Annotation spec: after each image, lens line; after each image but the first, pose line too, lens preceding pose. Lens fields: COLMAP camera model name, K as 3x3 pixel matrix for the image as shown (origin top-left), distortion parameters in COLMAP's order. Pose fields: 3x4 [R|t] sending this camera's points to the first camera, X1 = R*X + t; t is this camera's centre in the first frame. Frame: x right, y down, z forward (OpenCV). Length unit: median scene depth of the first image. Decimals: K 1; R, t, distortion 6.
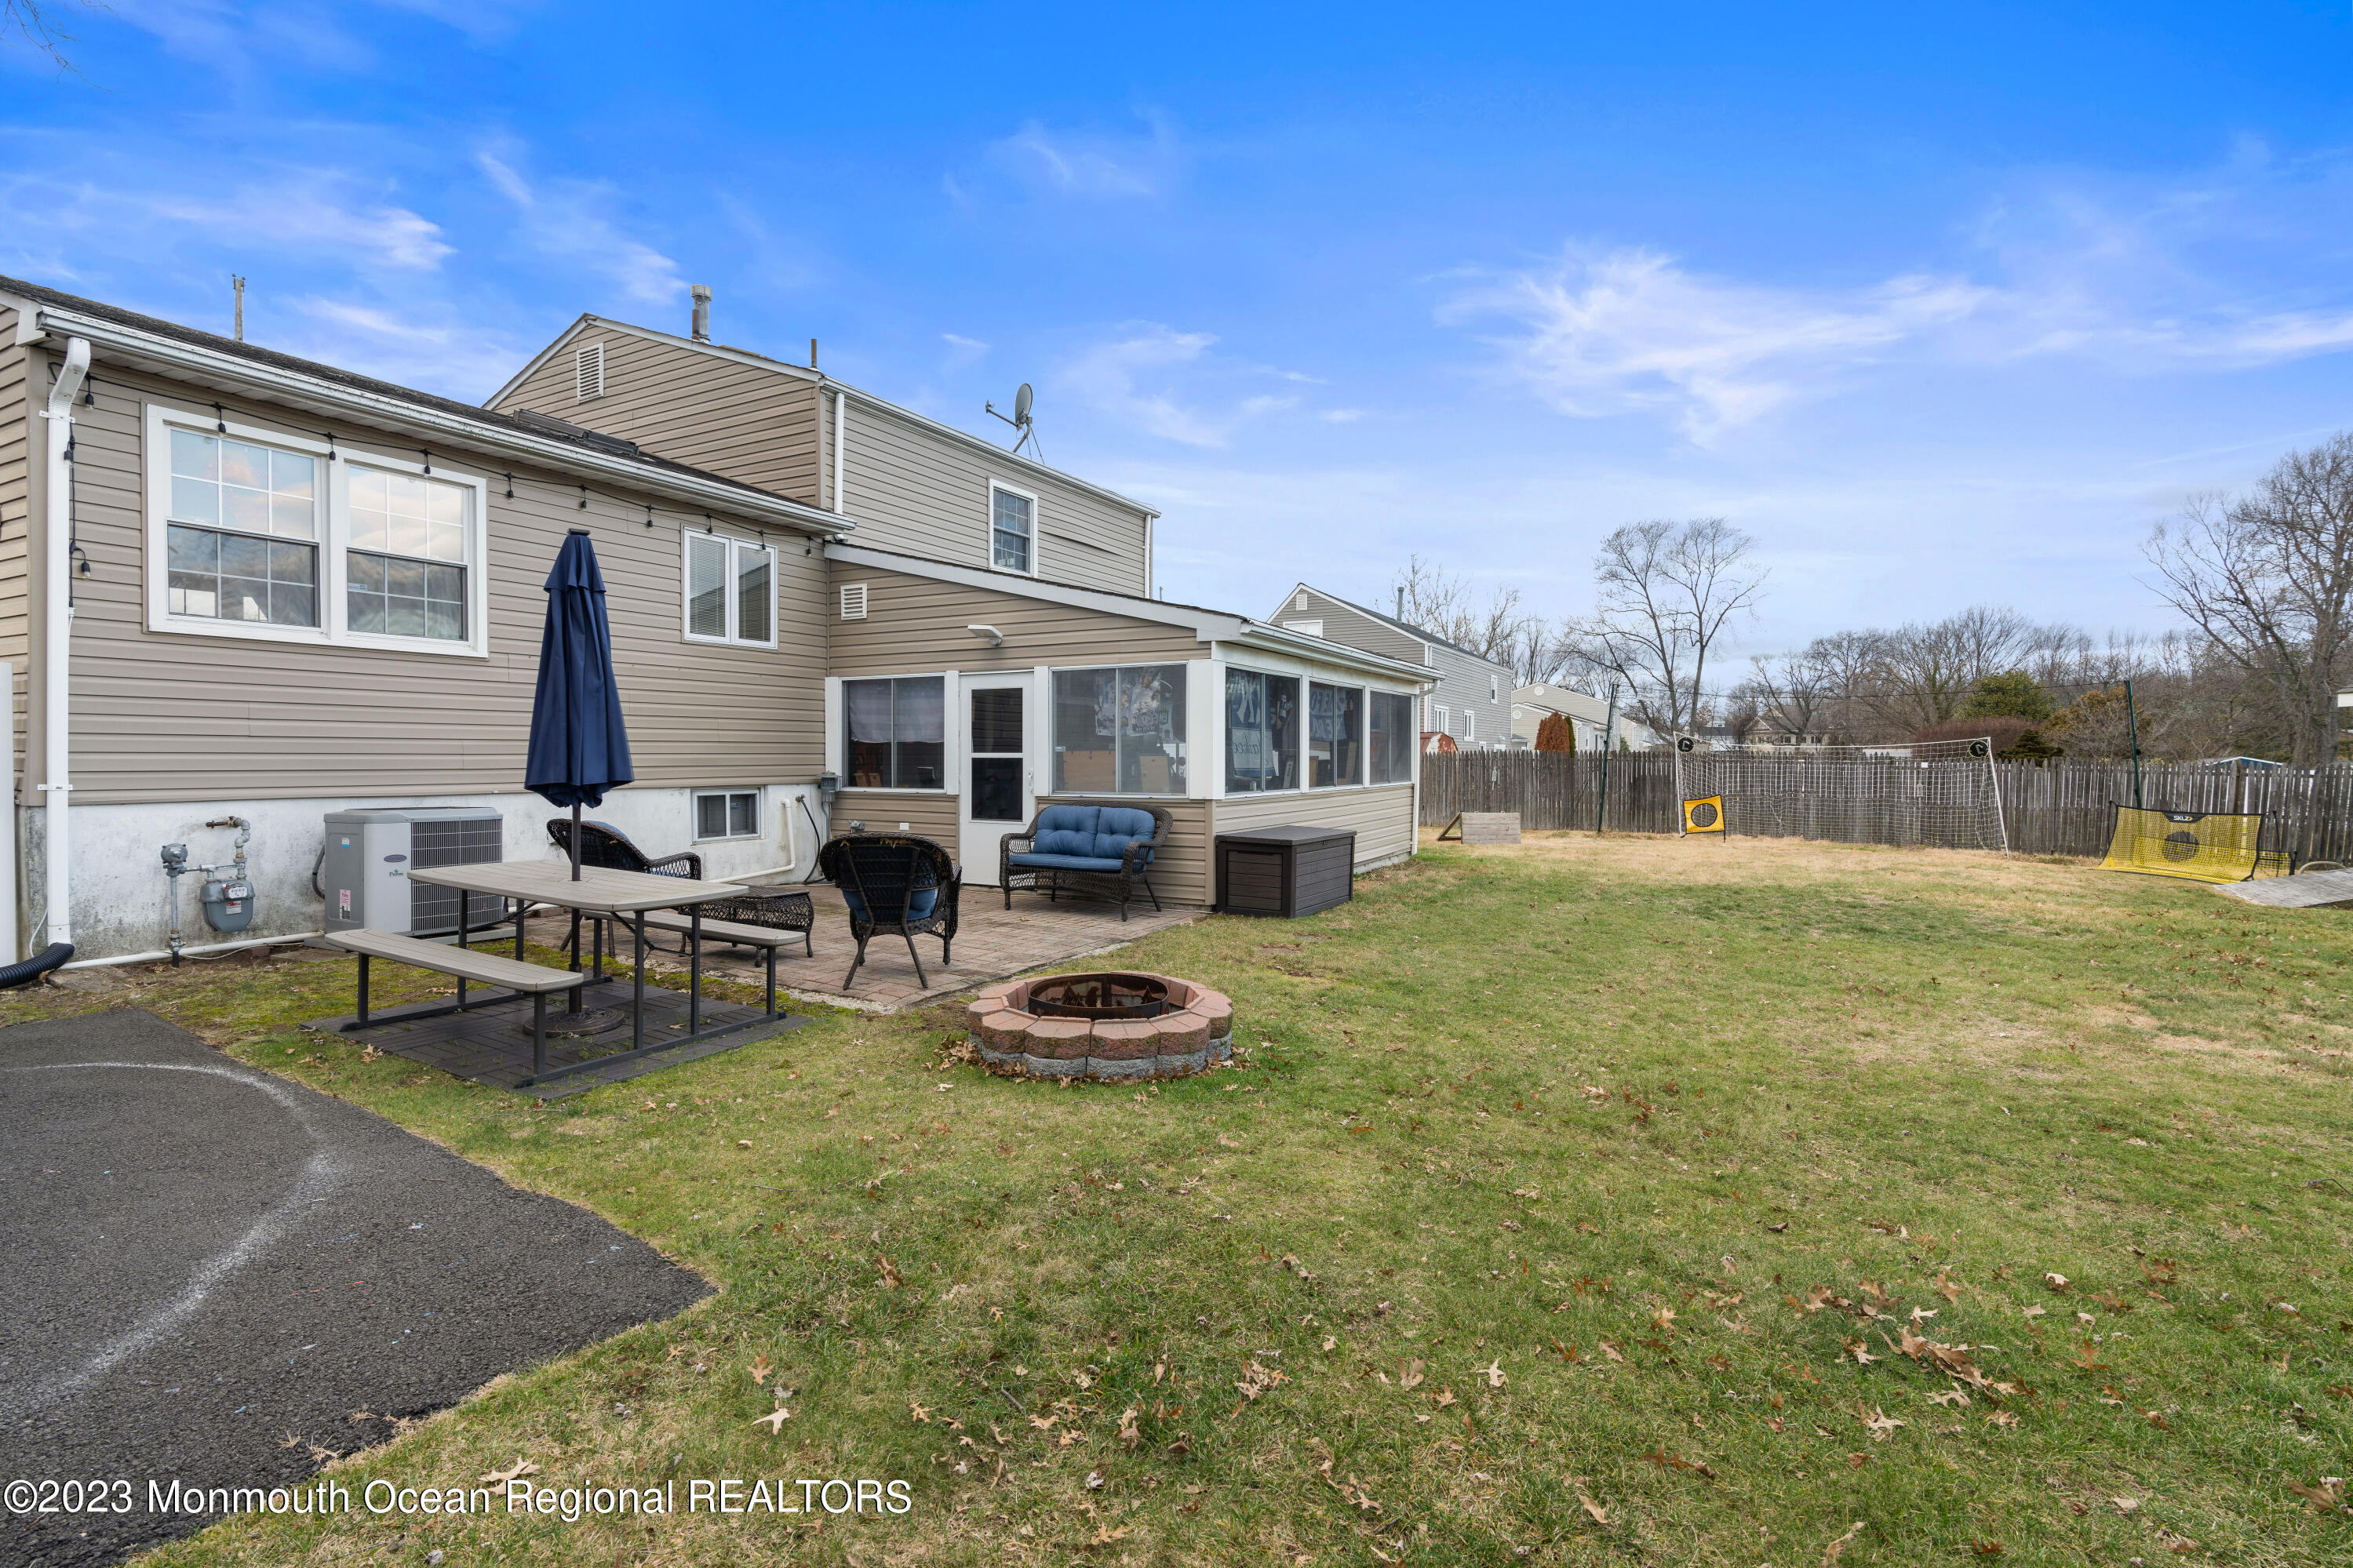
lens RADIAL K [[1072.1, 0, 1166.2], [0, 1072.1, 754.4], [0, 0, 1]] dist [-0.000520, 0.000229]
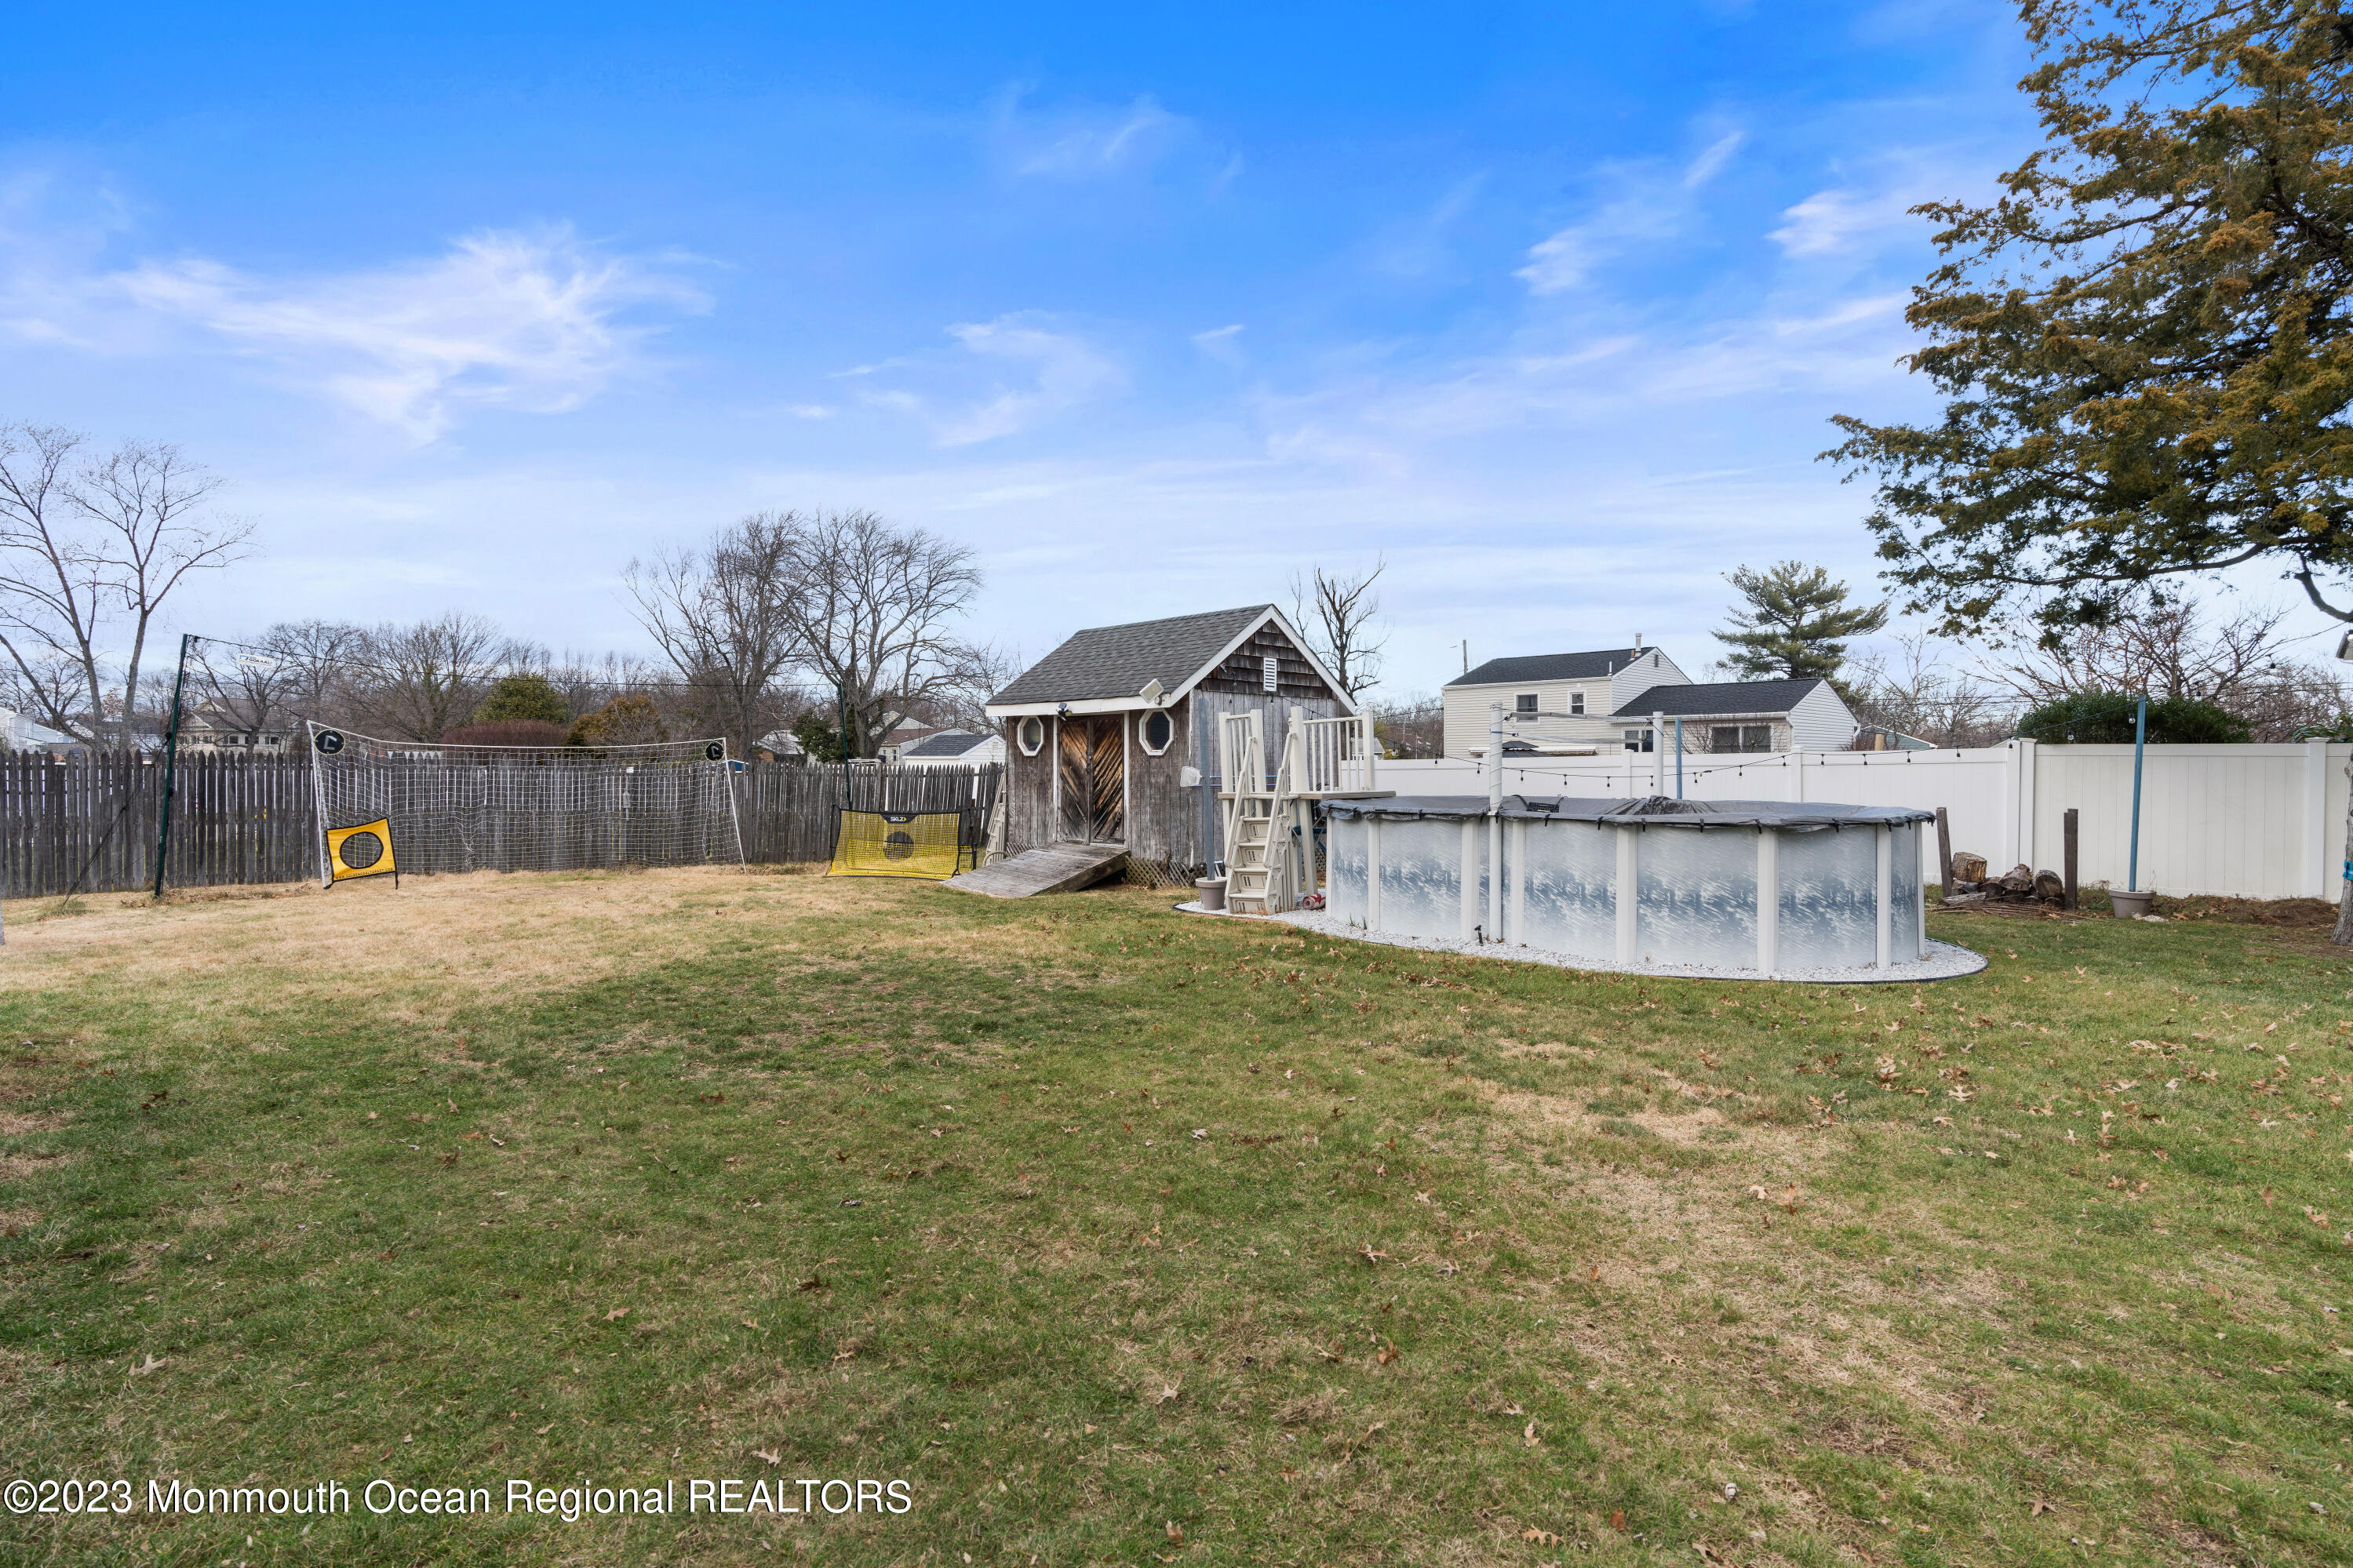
lens RADIAL K [[1072.1, 0, 1166.2], [0, 1072.1, 754.4], [0, 0, 1]] dist [-0.000520, 0.000229]
pose [[0.303571, 0.003581, 0.952802, 0.010391], [-0.000509, 0.999993, -0.003596, 0.000245], [-0.952809, 0.000607, 0.303571, 0.114561]]
